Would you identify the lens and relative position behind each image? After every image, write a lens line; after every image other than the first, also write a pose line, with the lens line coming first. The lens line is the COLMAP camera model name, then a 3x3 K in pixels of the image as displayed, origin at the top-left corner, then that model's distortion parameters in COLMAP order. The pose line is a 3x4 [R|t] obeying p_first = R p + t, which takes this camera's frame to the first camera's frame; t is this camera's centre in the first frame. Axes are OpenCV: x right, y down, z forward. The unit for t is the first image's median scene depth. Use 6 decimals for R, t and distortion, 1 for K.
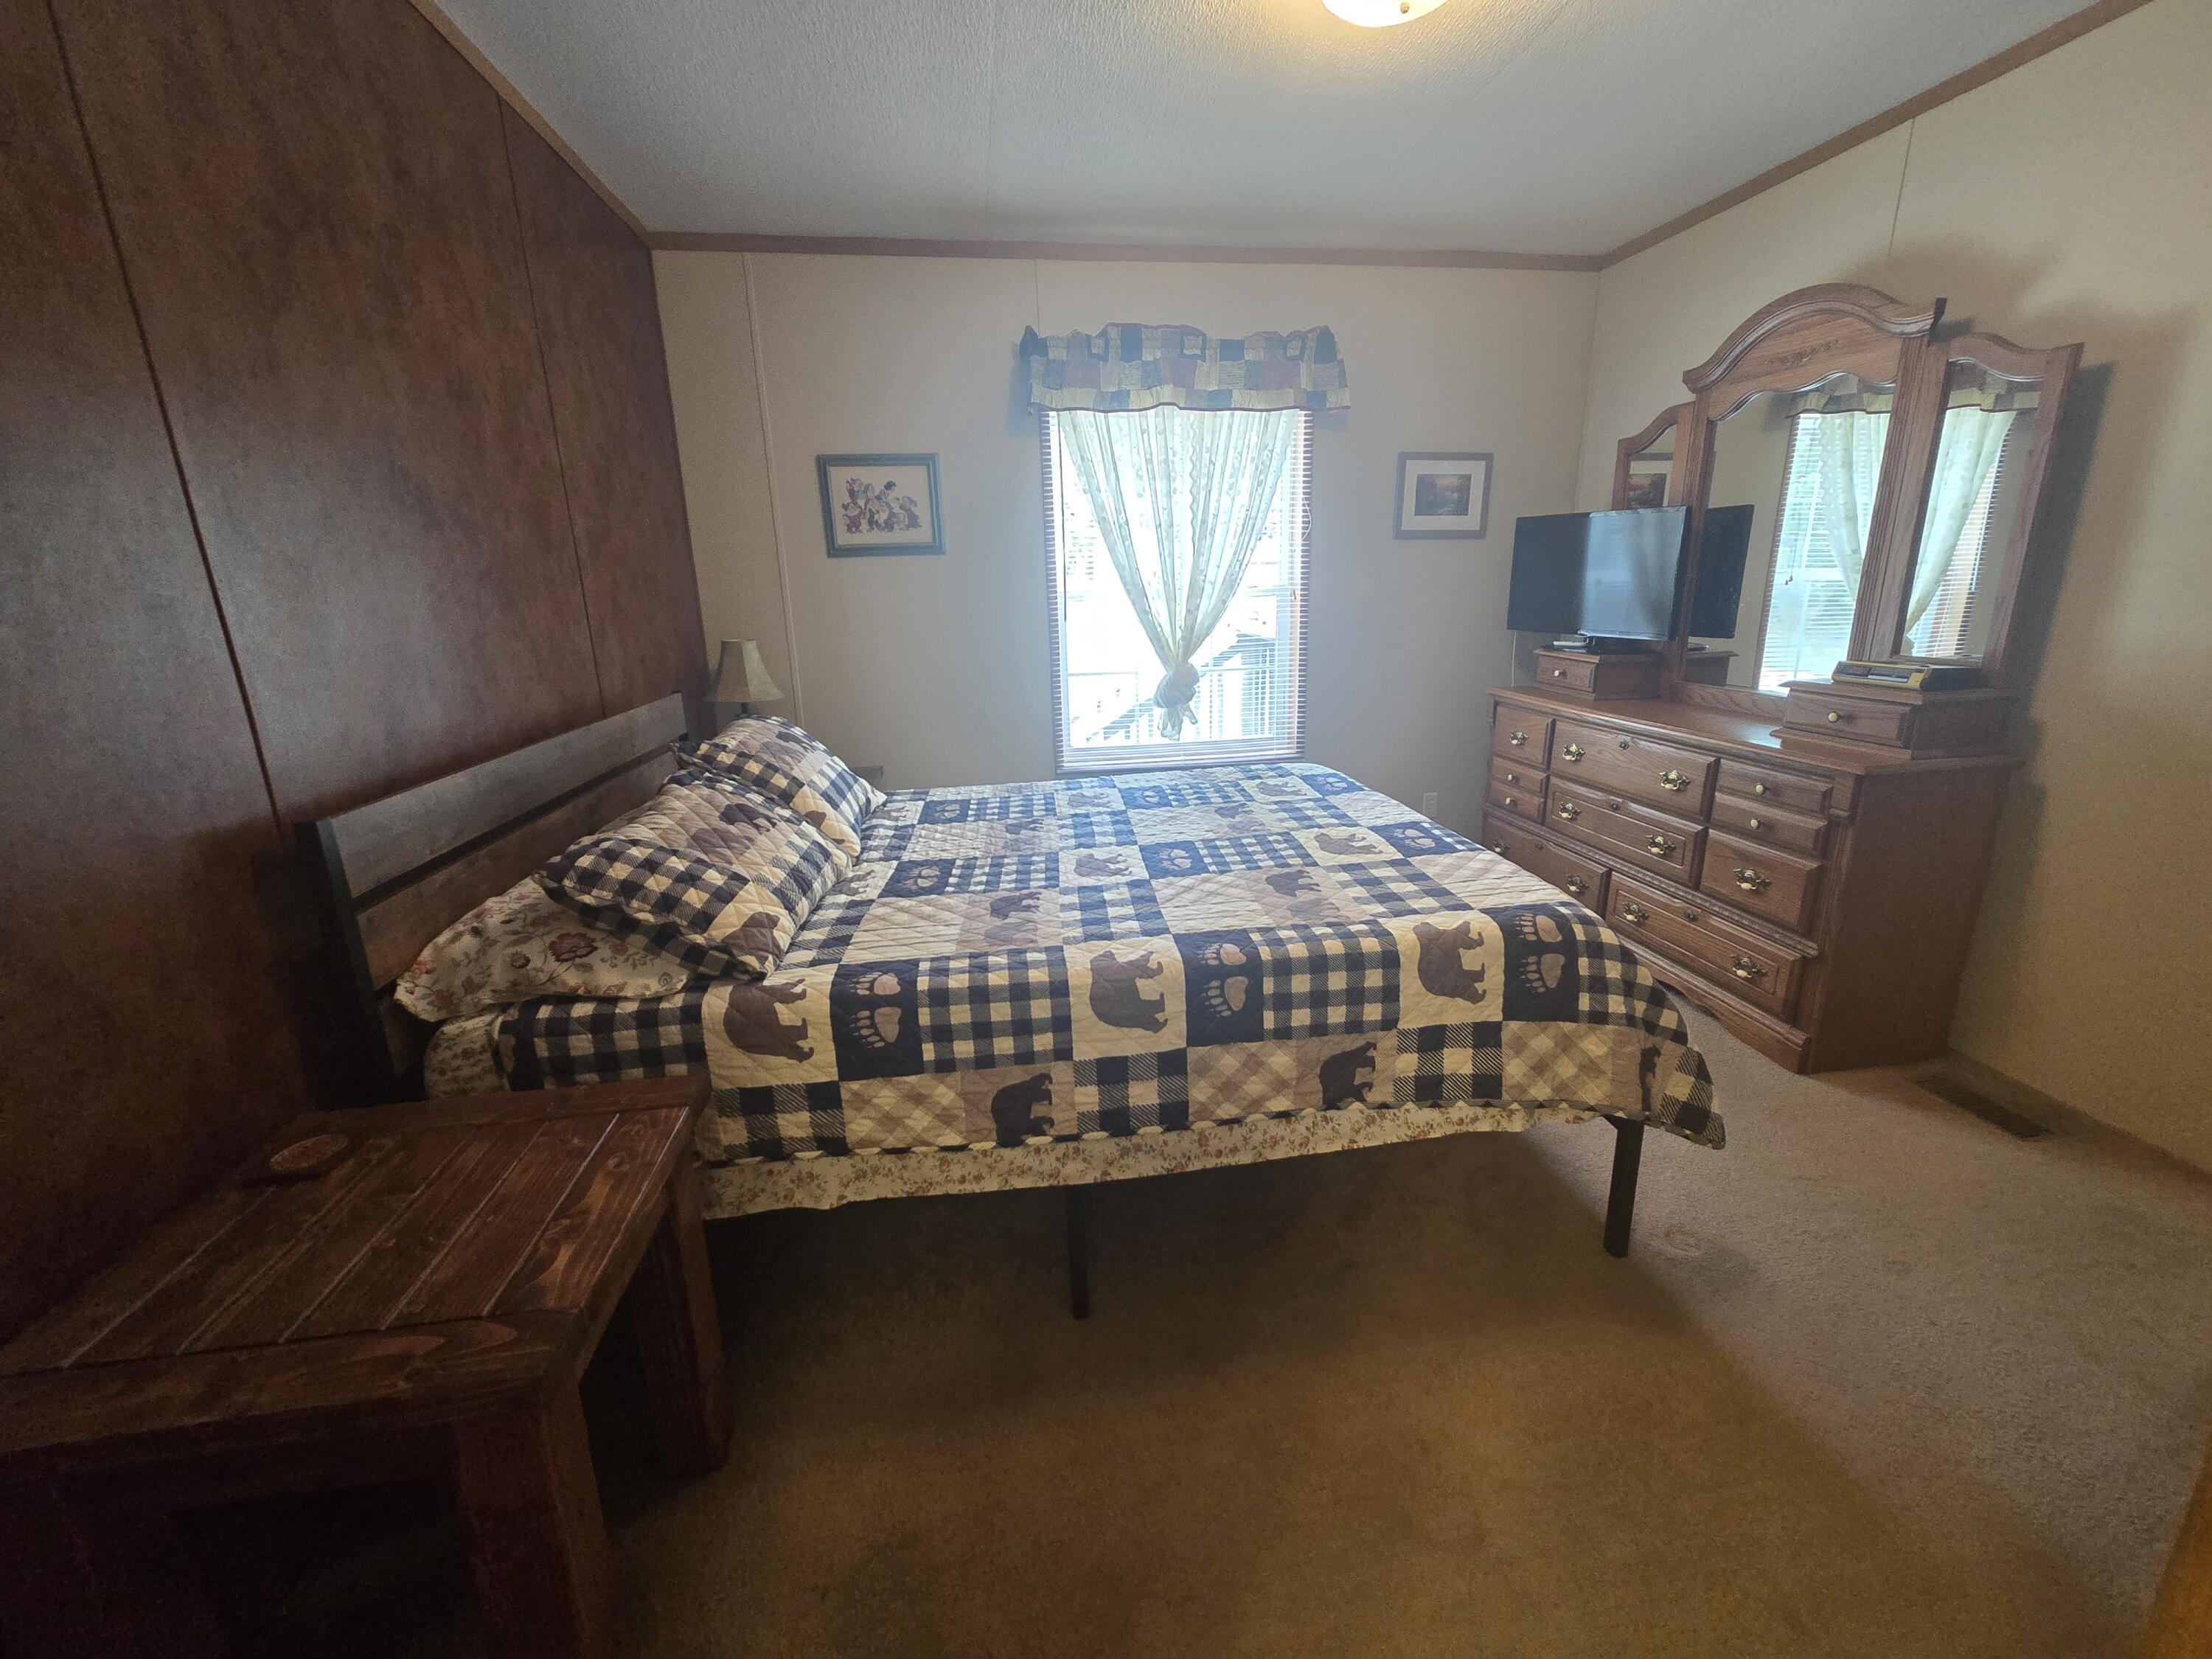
lens RADIAL K [[907.4, 0, 1118.3], [0, 907.4, 824.0], [0, 0, 1]] dist [-0.001868, 0.000243]
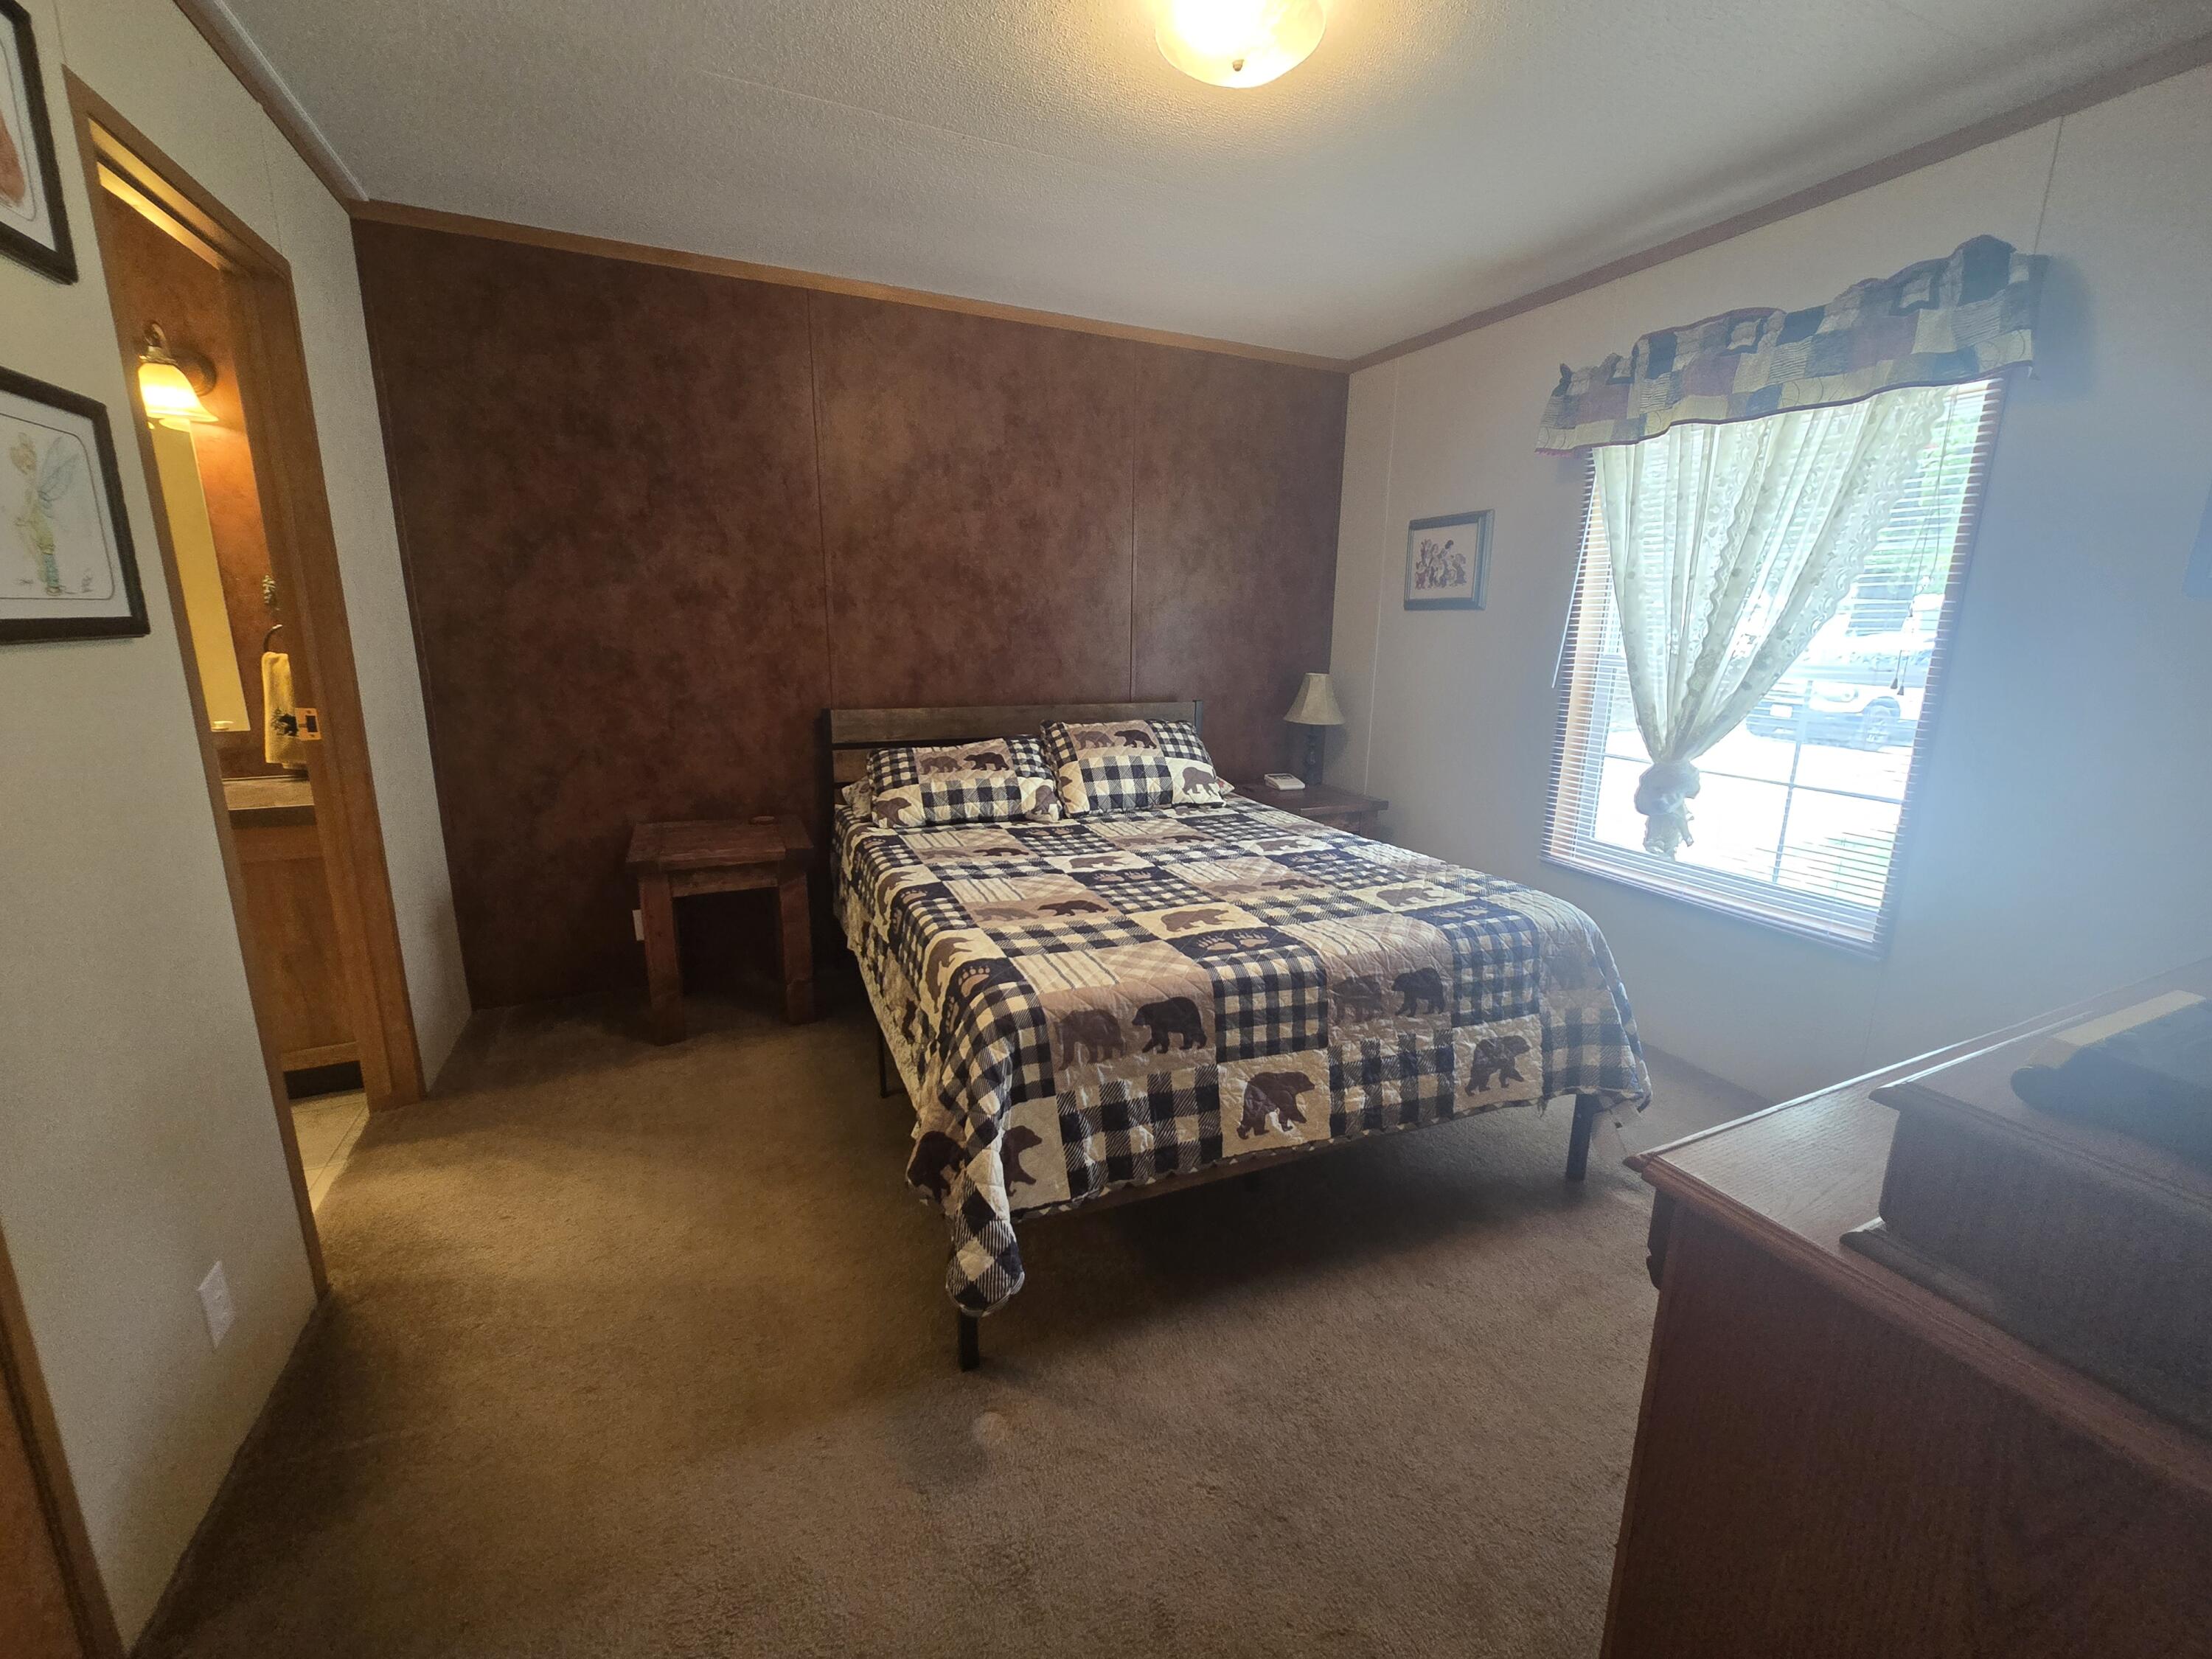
lens RADIAL K [[907.4, 0, 1118.7], [0, 907.4, 824.9], [0, 0, 1]] dist [-0.001868, 0.000243]
pose [[0.277464, 0.240876, -0.930050, 0.718262], [-0.276568, 0.947107, 0.162784, -0.135317], [0.920067, 0.212055, 0.329407, 0.384624]]
